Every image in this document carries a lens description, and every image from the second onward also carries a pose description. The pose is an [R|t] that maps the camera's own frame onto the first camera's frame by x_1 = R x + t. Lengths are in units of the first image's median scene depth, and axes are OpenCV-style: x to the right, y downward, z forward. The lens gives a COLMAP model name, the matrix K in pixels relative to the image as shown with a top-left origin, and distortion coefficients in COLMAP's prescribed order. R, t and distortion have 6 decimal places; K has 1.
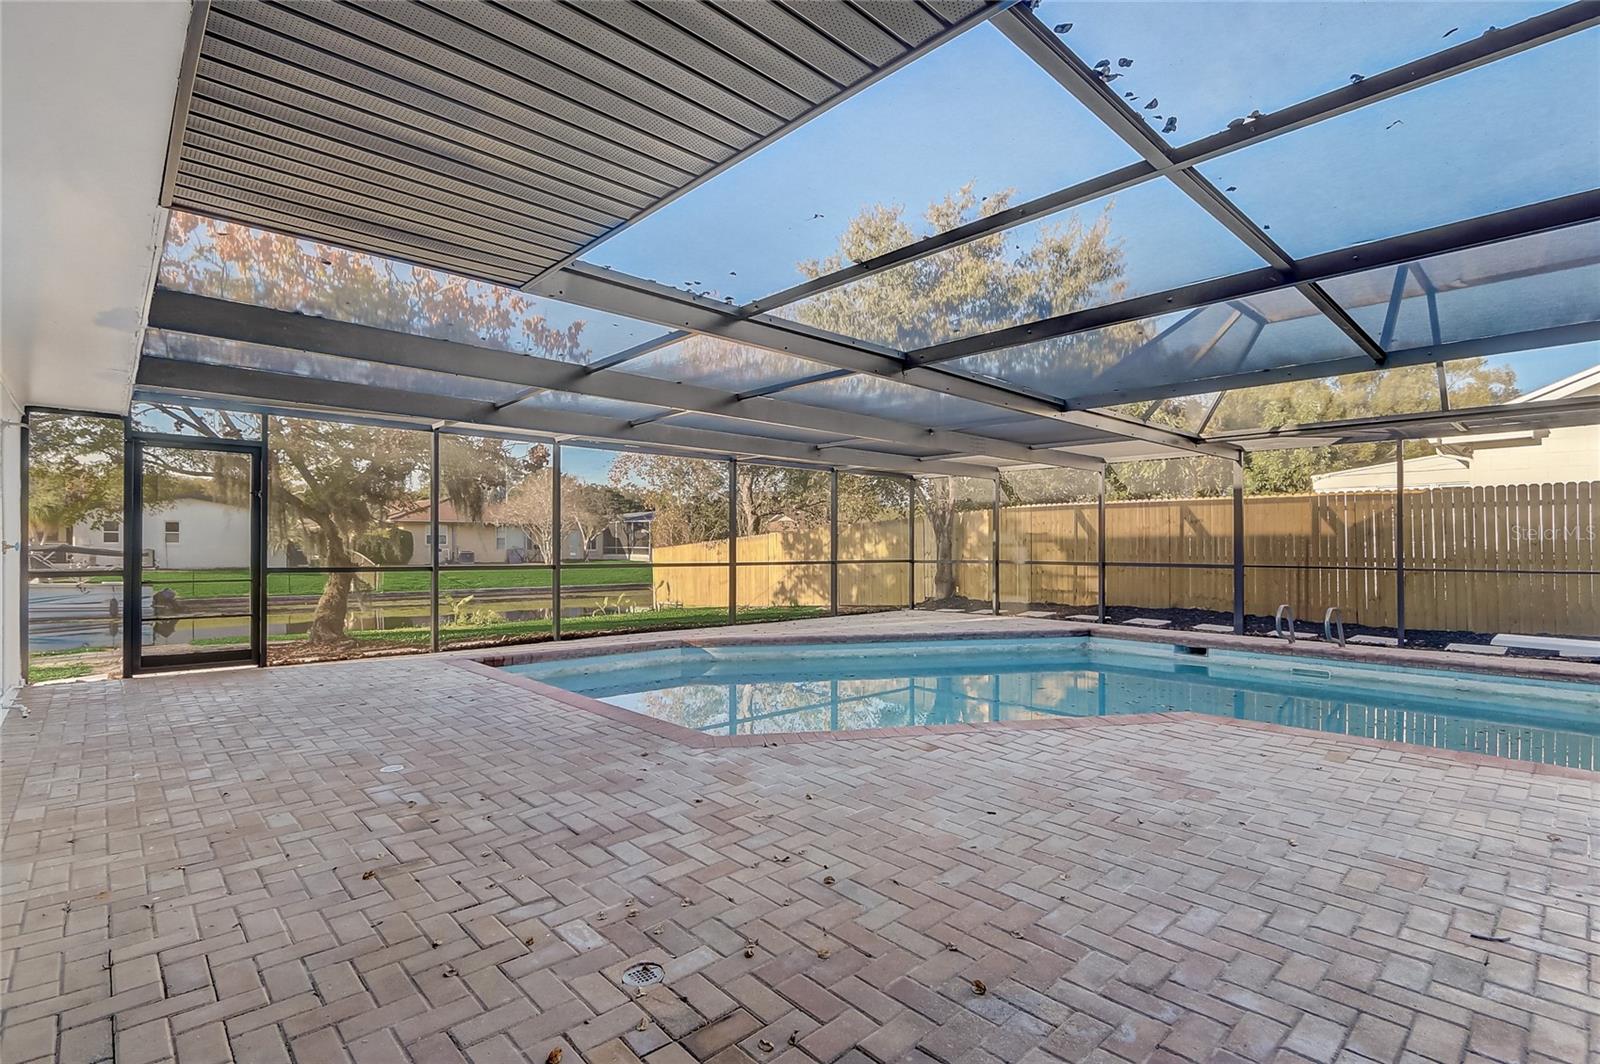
lens RADIAL K [[762.5, 0, 804.5], [0, 762.5, 550.1], [0, 0, 1]] dist [-0.018940, -0.000020]
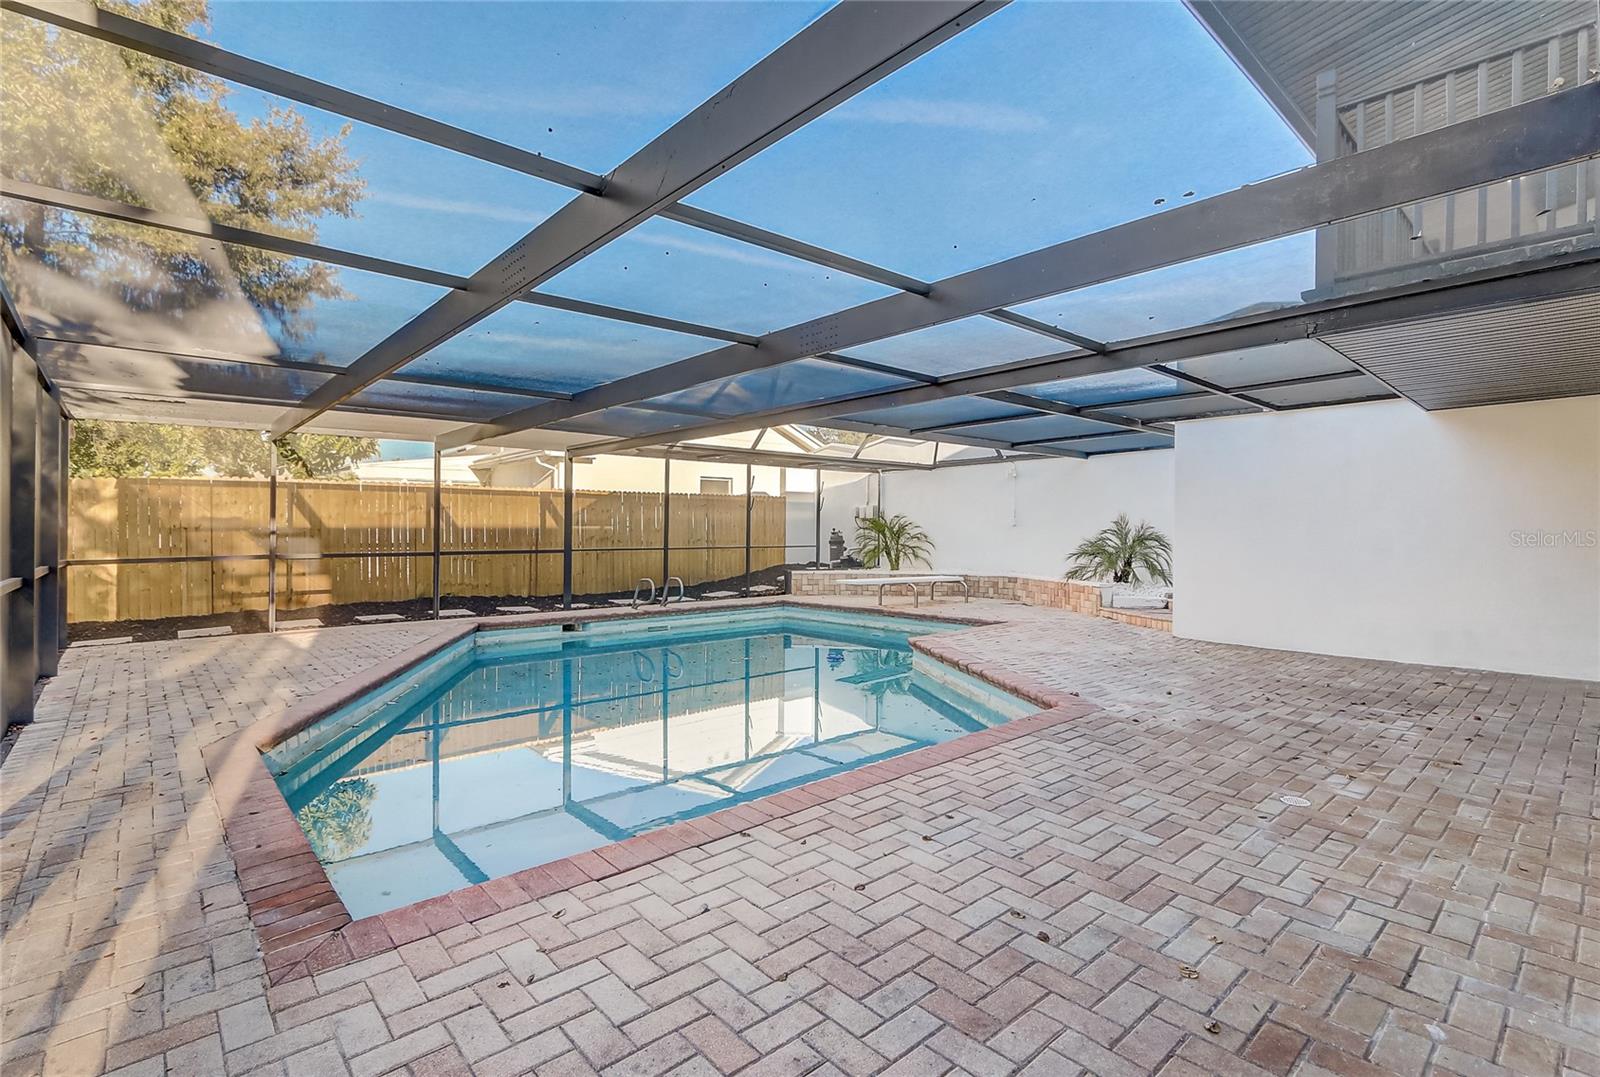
lens RADIAL K [[751.5, 0, 803.1], [0, 751.5, 531.8], [0, 0, 1]] dist [-0.028822, 0.000114]
pose [[0.028628, -0.003455, 0.999584, -0.787358], [0.009638, 0.999948, 0.003180, -0.010818], [-0.999544, 0.009543, 0.028660, 0.866418]]
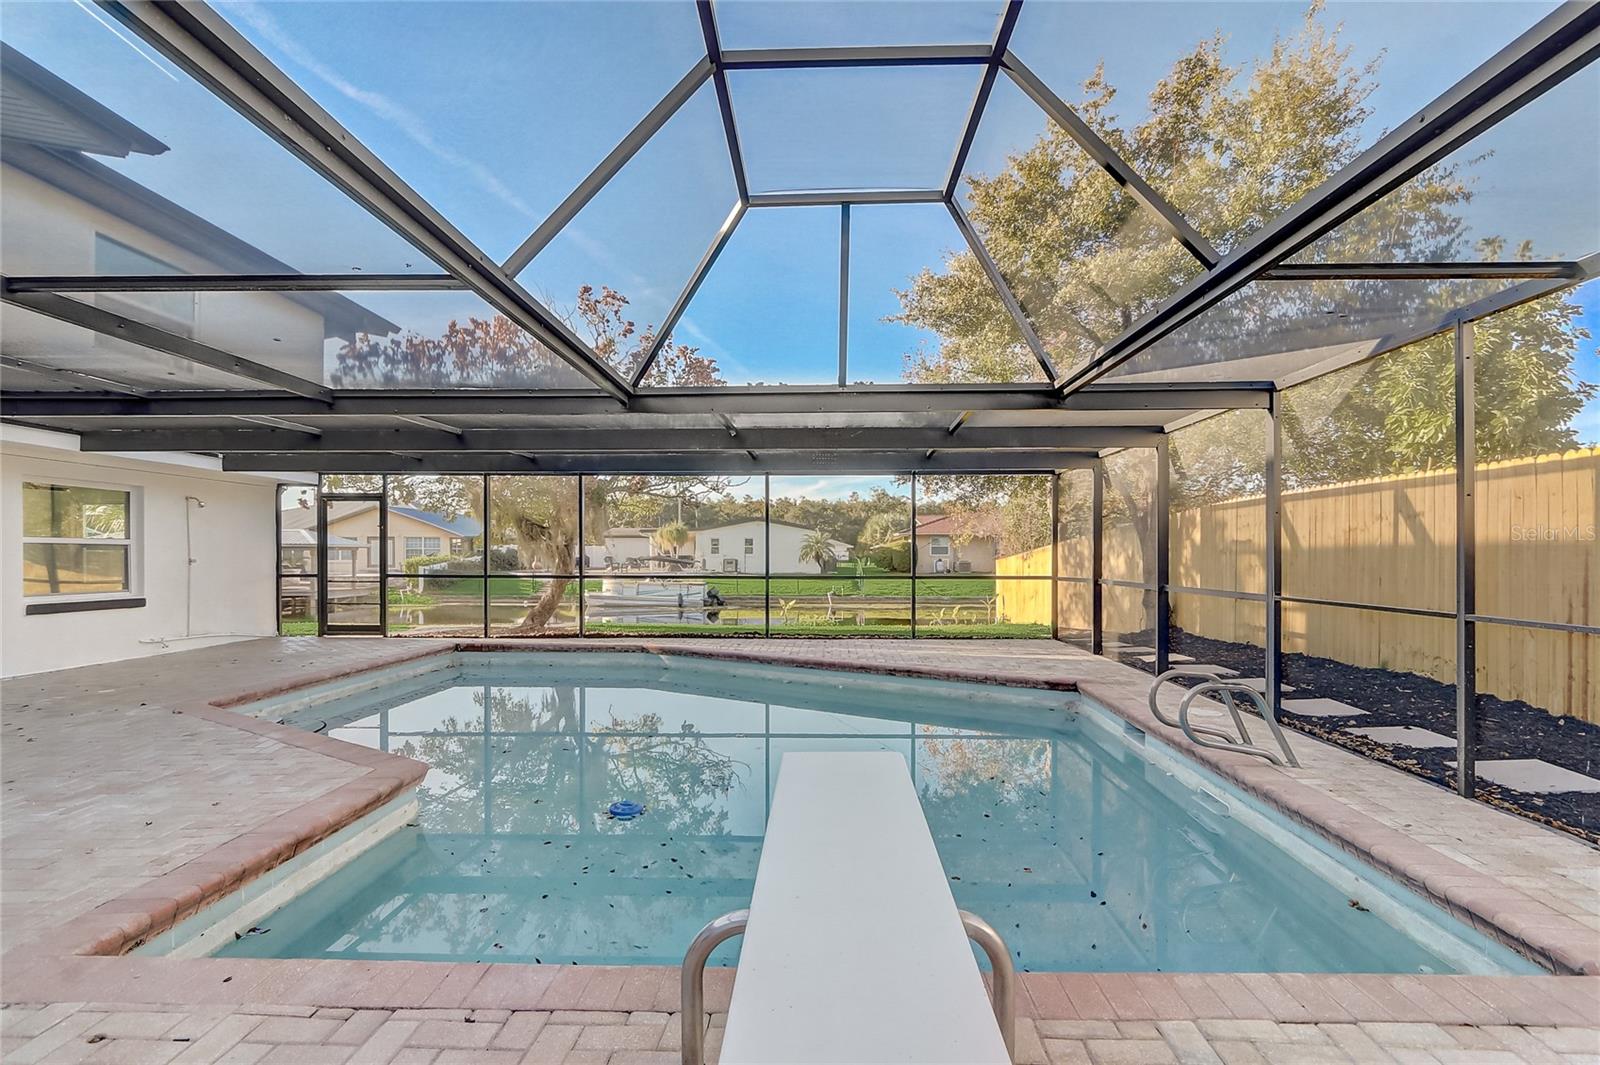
lens RADIAL K [[758.7, 0, 804.4], [0, 758.7, 557.5], [0, 0, 1]] dist [-0.012750, 0.000314]
pose [[0.707592, 0.000430, -0.706621, 1.028864], [-0.001993, 0.999997, -0.001387, -0.010358], [0.706618, 0.002390, 0.707591, 0.519598]]
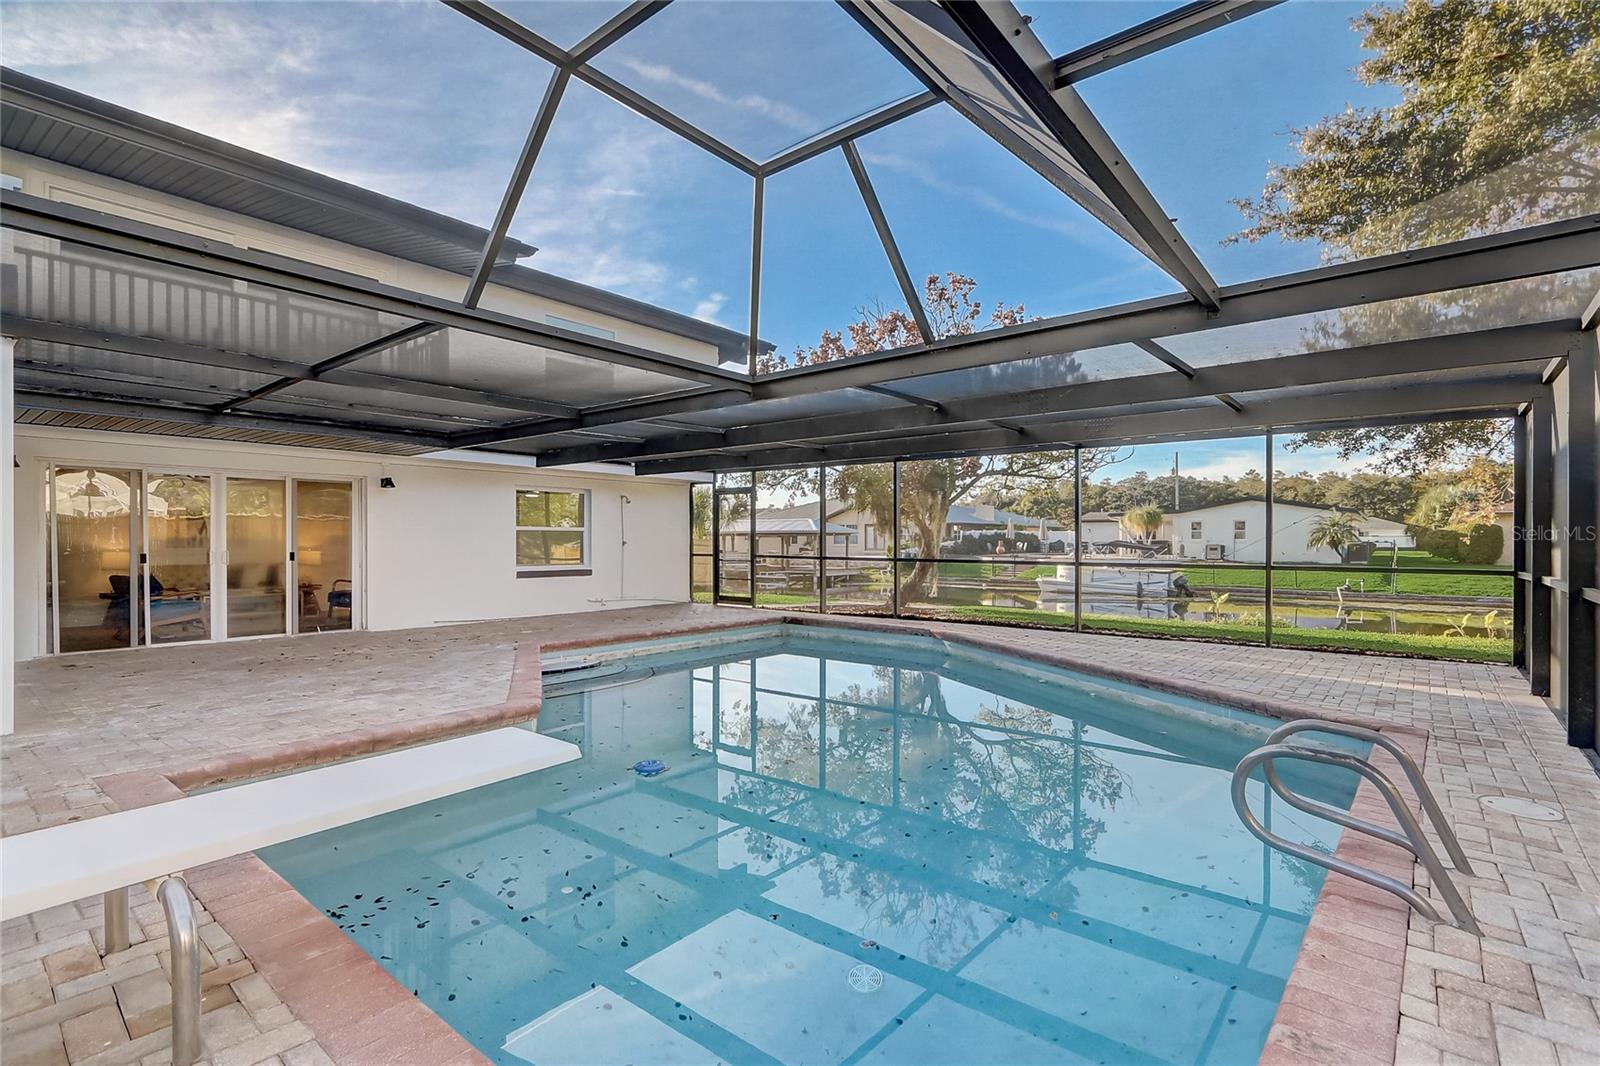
lens RADIAL K [[746.6, 0, 801.4], [0, 746.6, 542.1], [0, 0, 1]] dist [-0.014296, 0.000239]
pose [[0.125259, 0.000465, -0.992124, 1.157543], [-0.005521, 0.999985, -0.000228, -0.008029], [0.992109, 0.005506, 0.125260, 0.907506]]
